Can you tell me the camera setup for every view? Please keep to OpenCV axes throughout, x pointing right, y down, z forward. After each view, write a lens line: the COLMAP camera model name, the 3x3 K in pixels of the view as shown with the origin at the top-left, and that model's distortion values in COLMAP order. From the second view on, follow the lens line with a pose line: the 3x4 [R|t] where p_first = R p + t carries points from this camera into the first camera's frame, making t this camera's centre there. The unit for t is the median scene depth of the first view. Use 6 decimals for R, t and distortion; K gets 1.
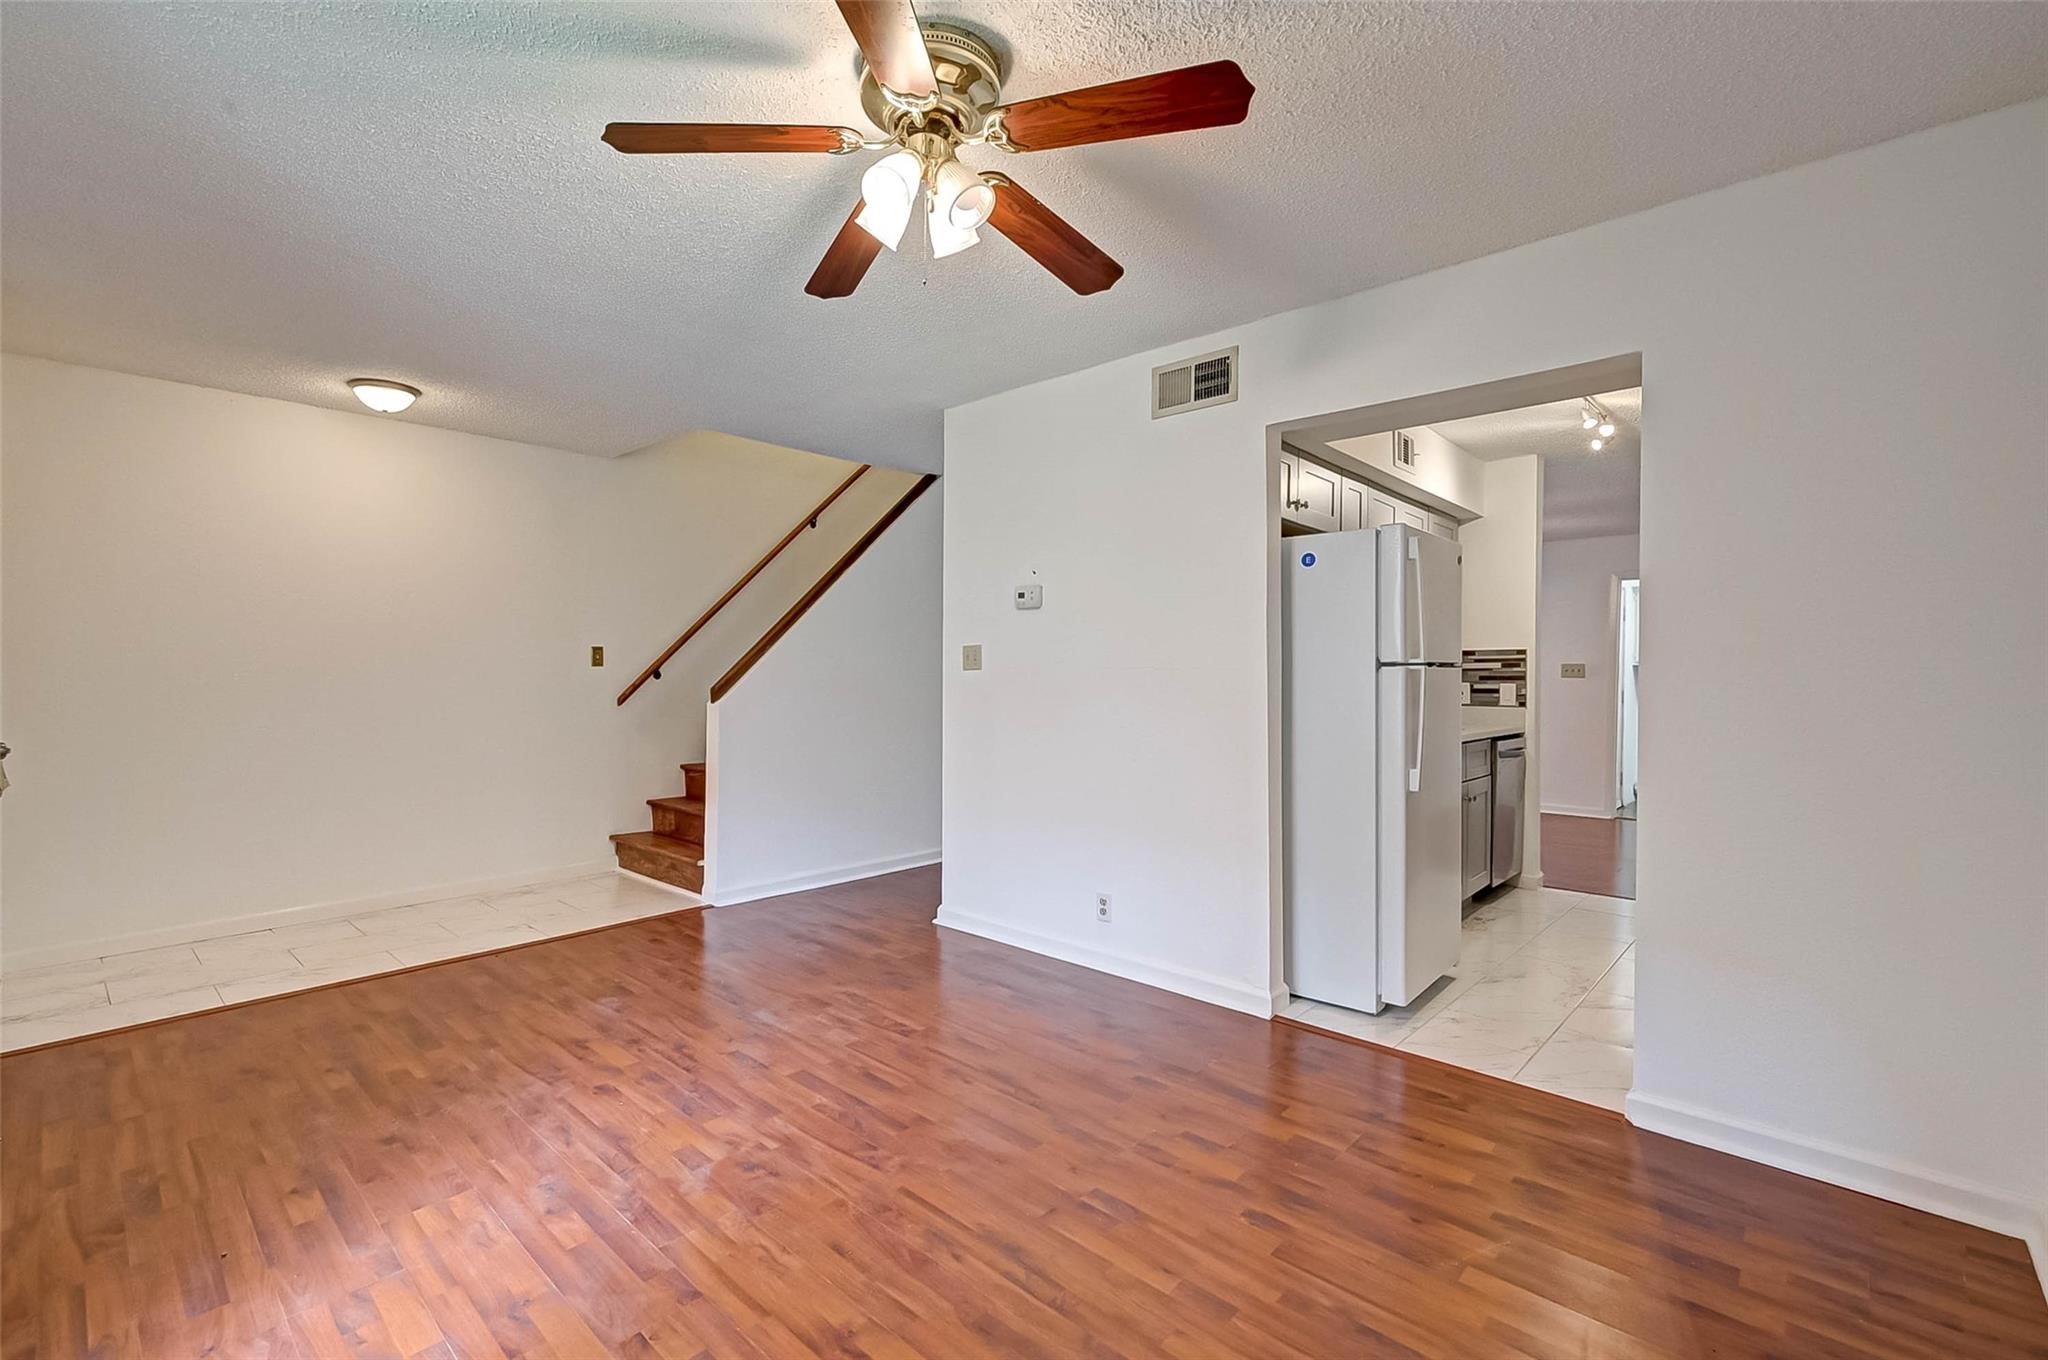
lens RADIAL K [[830.2, 0, 861.4], [0, 830.2, 680.3], [0, 0, 1]] dist [-0.000241, -0.000212]
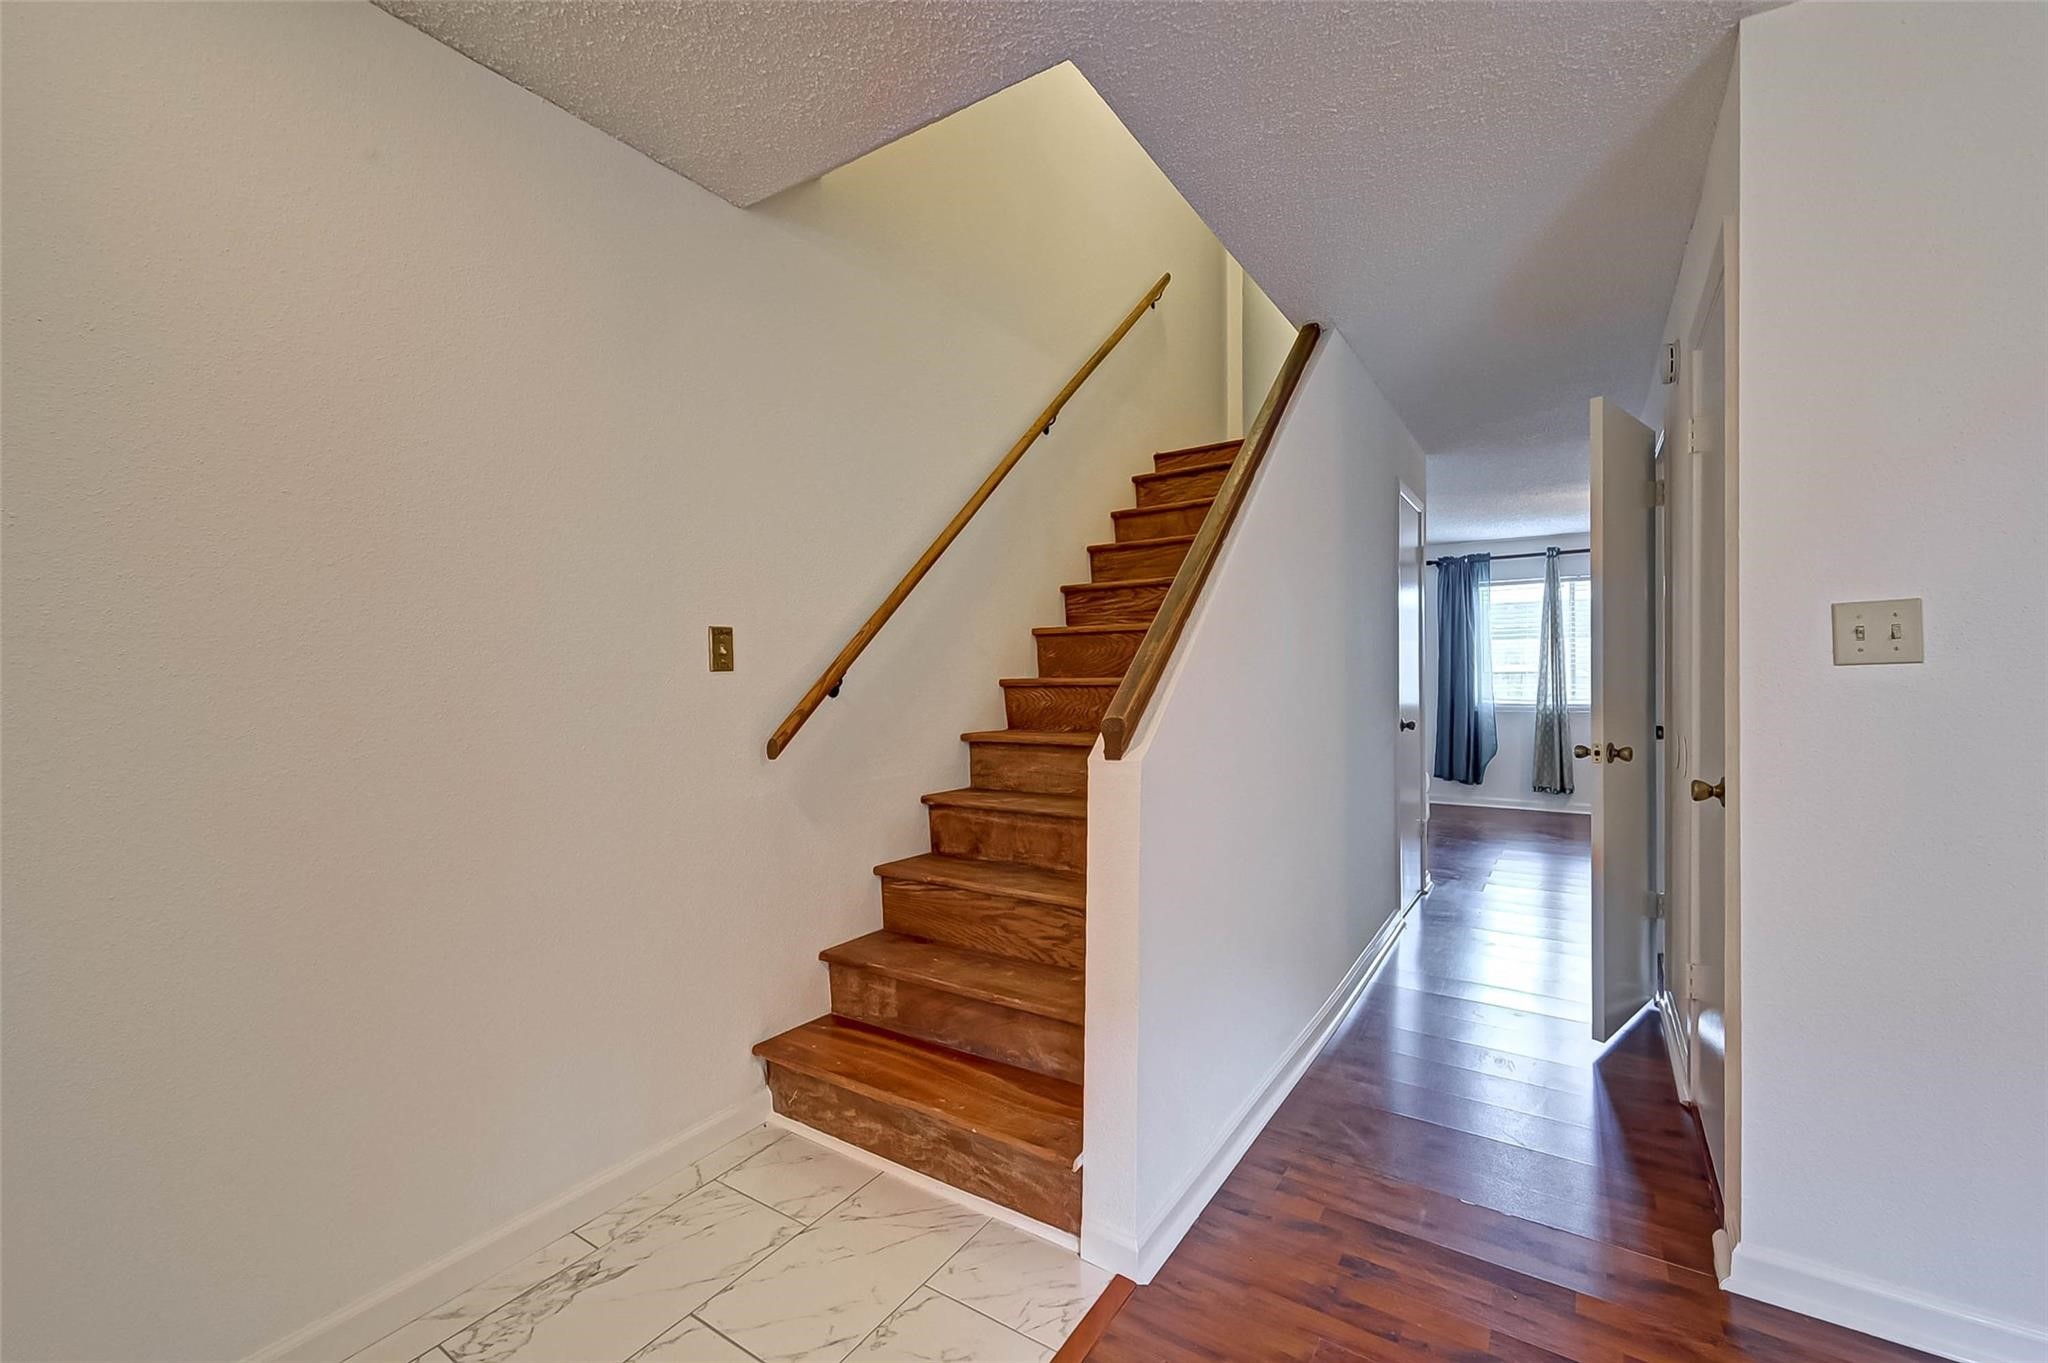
lens RADIAL K [[833.6, 0, 1010.5], [0, 833.6, 686.5], [0, 0, 1]] dist [0.000450, 0.000365]
pose [[0.976245, -0.016069, 0.216073, -0.584593], [0.016275, 0.999867, 0.000826, -0.014672], [-0.216058, 0.002711, 0.976377, 1.176995]]
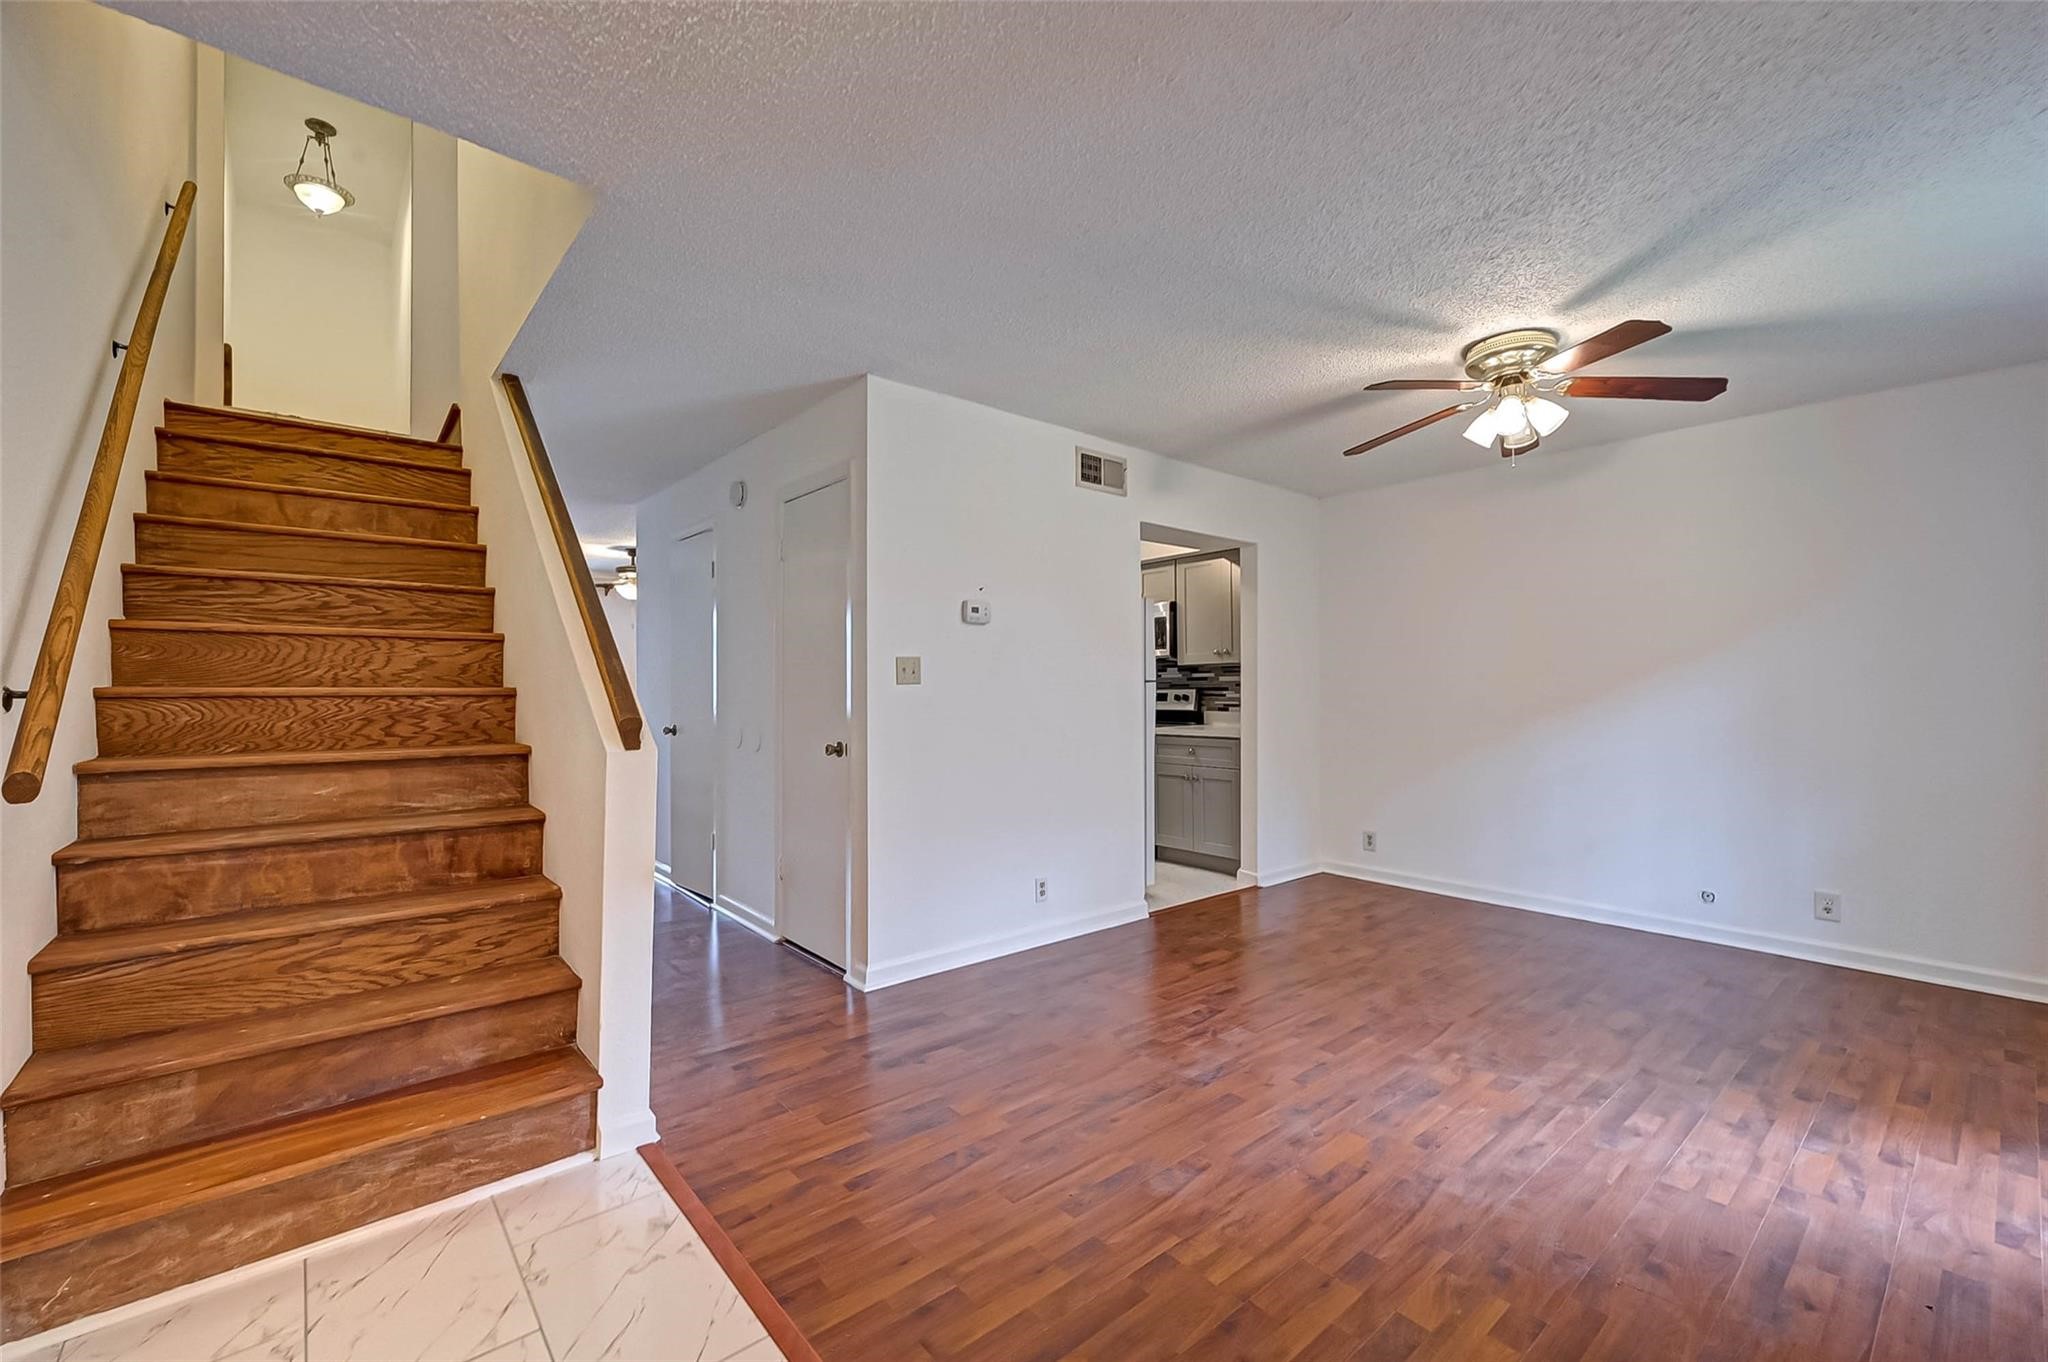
lens RADIAL K [[833.6, 0, 1010.5], [0, 833.6, 686.0], [0, 0, 1]] dist [0.000450, 0.000365]
pose [[0.079733, -0.002860, 0.996812, -1.256166], [0.010255, 0.999945, 0.002048, -0.019167], [-0.996764, 0.010059, 0.079758, 1.369555]]
